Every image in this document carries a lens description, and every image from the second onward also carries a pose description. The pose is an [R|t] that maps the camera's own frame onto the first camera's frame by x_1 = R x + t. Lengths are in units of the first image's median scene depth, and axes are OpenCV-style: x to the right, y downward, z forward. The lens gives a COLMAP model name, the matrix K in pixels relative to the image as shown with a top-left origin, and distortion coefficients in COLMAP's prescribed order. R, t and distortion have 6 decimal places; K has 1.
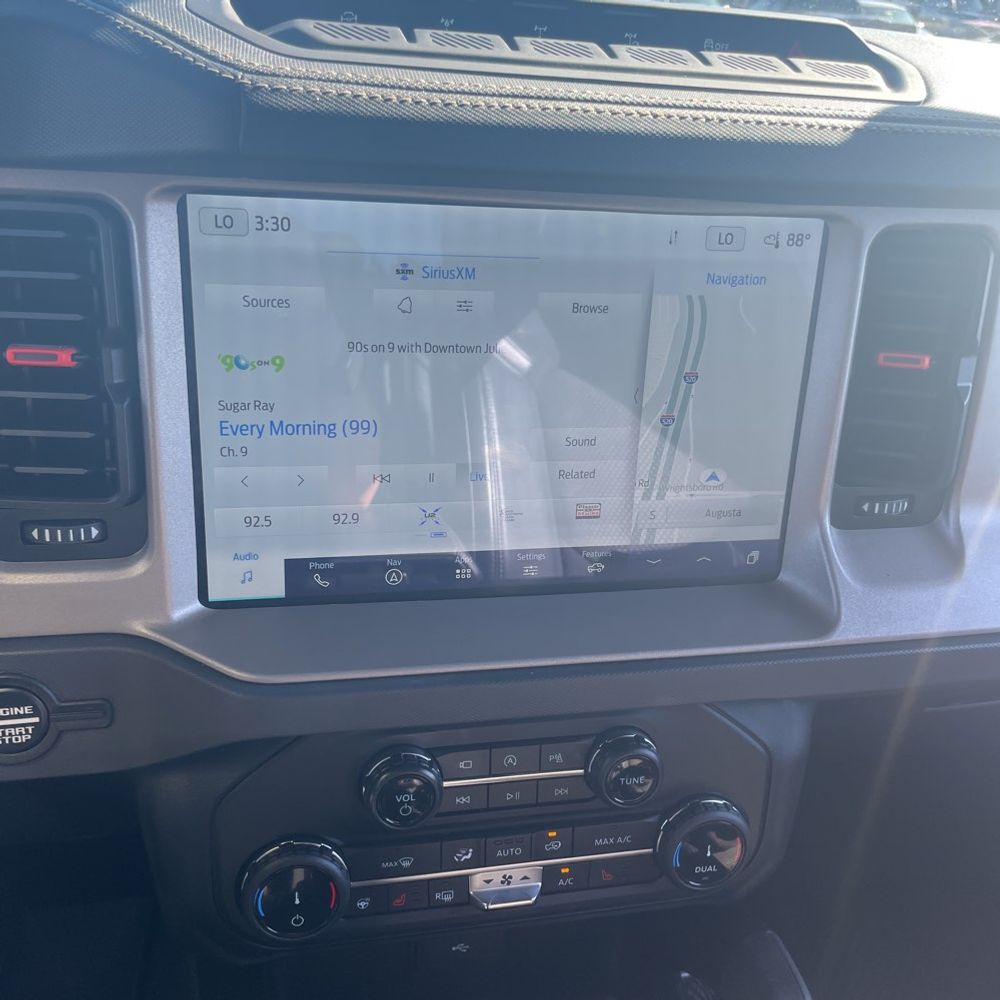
lens RADIAL K [[1015.9, 0, 500.0], [0, 1015.9, 500.7], [0, 0, 1]] dist [0.040815, 0.000000]
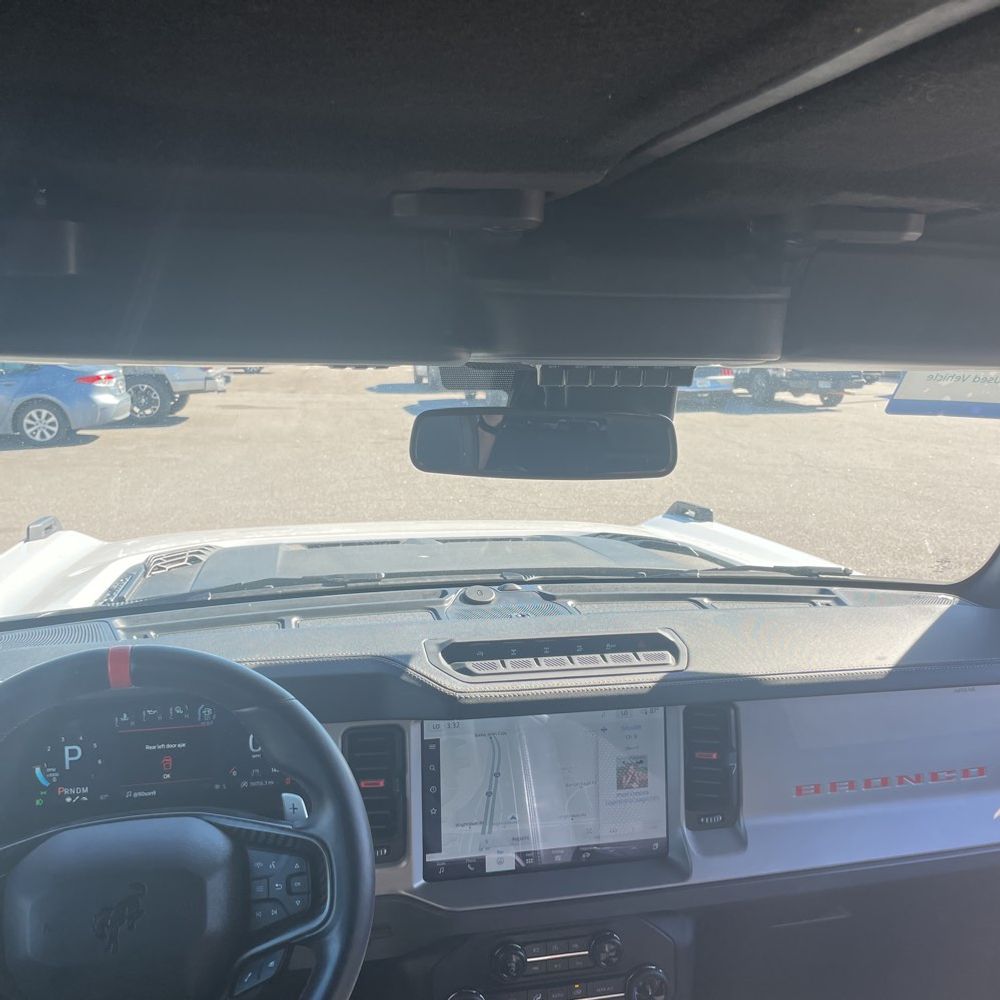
lens RADIAL K [[1015.9, 0, 508.7], [0, 1015.9, 495.7], [0, 0, 1]] dist [0.040815, 0.000000]
pose [[0.998082, -0.061848, 0.002853, -0.038527], [0.059891, 0.952765, -0.297744, -0.032728], [0.015696, 0.297344, 0.954641, -1.496166]]
